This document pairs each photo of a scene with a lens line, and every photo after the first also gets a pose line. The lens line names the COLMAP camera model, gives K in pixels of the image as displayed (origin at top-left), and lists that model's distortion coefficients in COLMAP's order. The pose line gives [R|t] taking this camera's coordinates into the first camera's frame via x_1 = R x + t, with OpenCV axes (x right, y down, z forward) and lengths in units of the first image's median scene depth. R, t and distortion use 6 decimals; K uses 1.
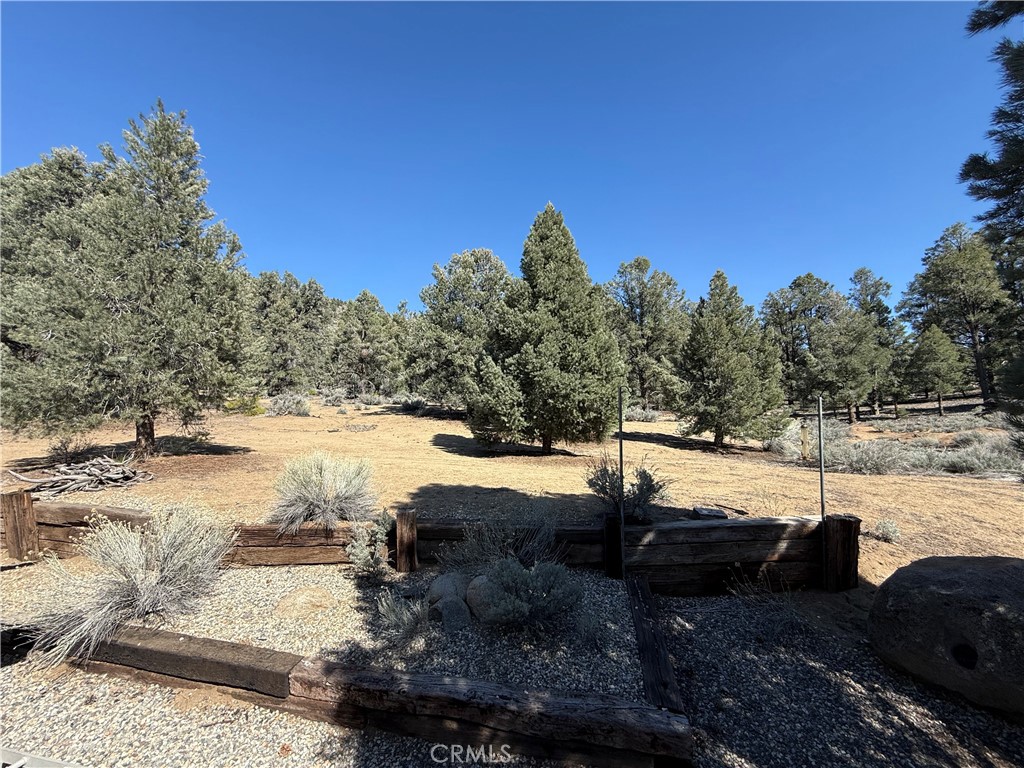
lens RADIAL K [[410.2, 0, 508.5], [0, 410.2, 383.0], [0, 0, 1]] dist [0.001583, -0.000177]
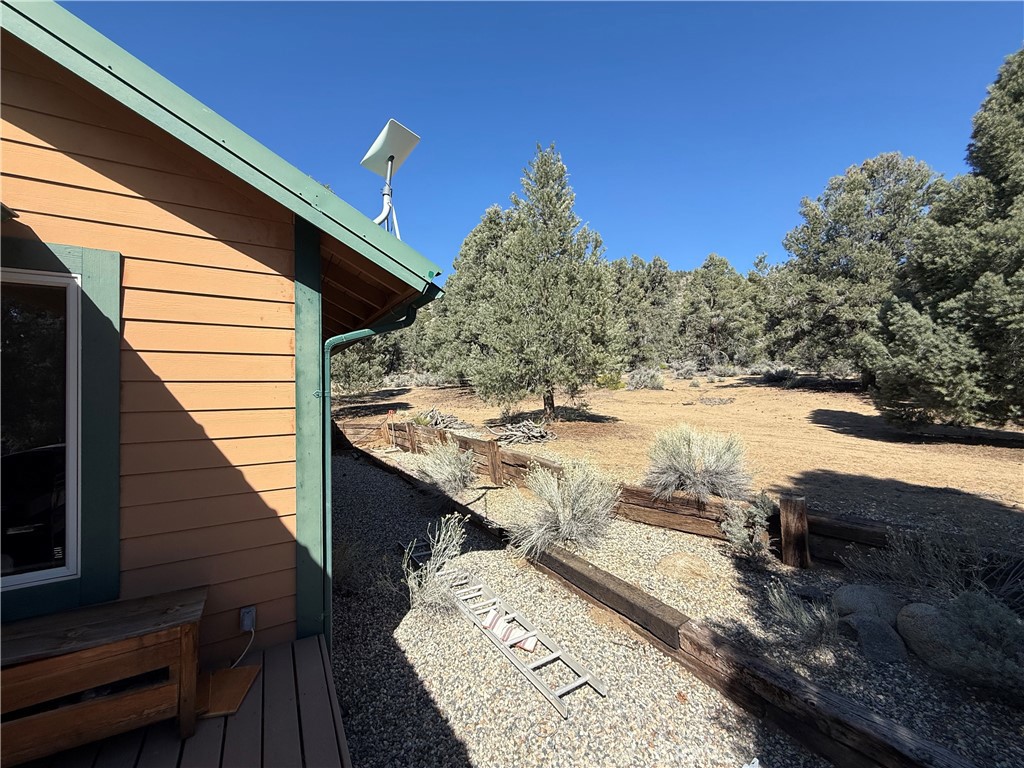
lens RADIAL K [[410.2, 0, 508.5], [0, 410.2, 383.0], [0, 0, 1]] dist [0.001583, -0.000177]
pose [[0.692936, -0.023407, -0.720619, -0.020557], [0.070509, 0.996882, 0.035420, -0.000573], [0.717543, -0.075354, 0.692426, -0.004761]]
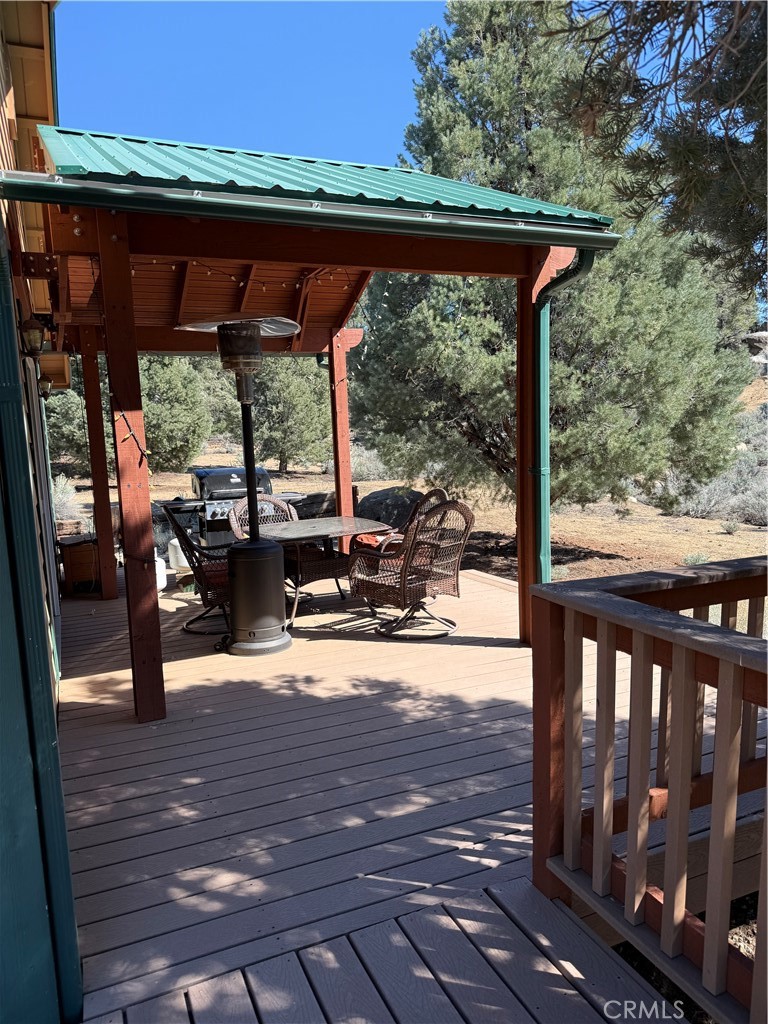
lens RADIAL K [[720.3, 0, 384.0], [0, 720.3, 512.0], [0, 0, 1]] dist [0.084999, -0.112286]
pose [[0.807208, -0.097662, 0.582132, -0.620188], [0.004205, 0.987144, 0.159778, -0.057187], [-0.590252, -0.126527, 0.797241, -1.072000]]
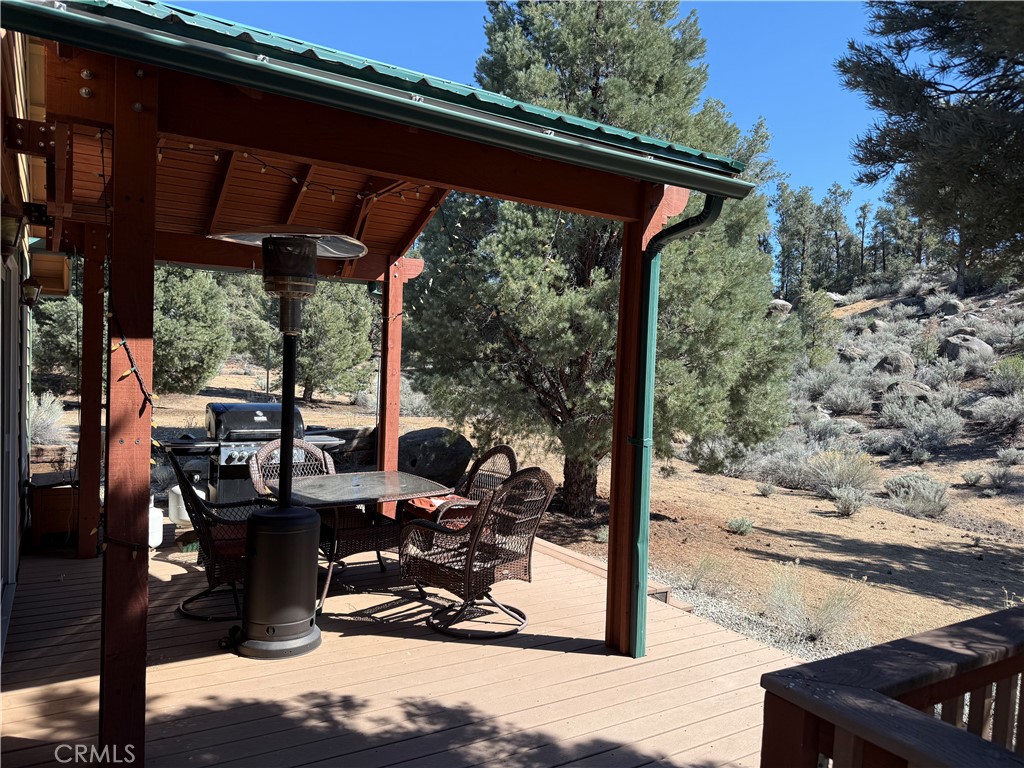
lens RADIAL K [[723.9, 0, 516.2], [0, 723.9, 383.8], [0, 0, 1]] dist [0.032844, -0.033042]
pose [[0.713979, 0.007568, 0.700126, -0.578146], [-0.077638, 0.994631, 0.068423, -0.064503], [-0.695850, -0.103209, 0.710733, -0.943502]]
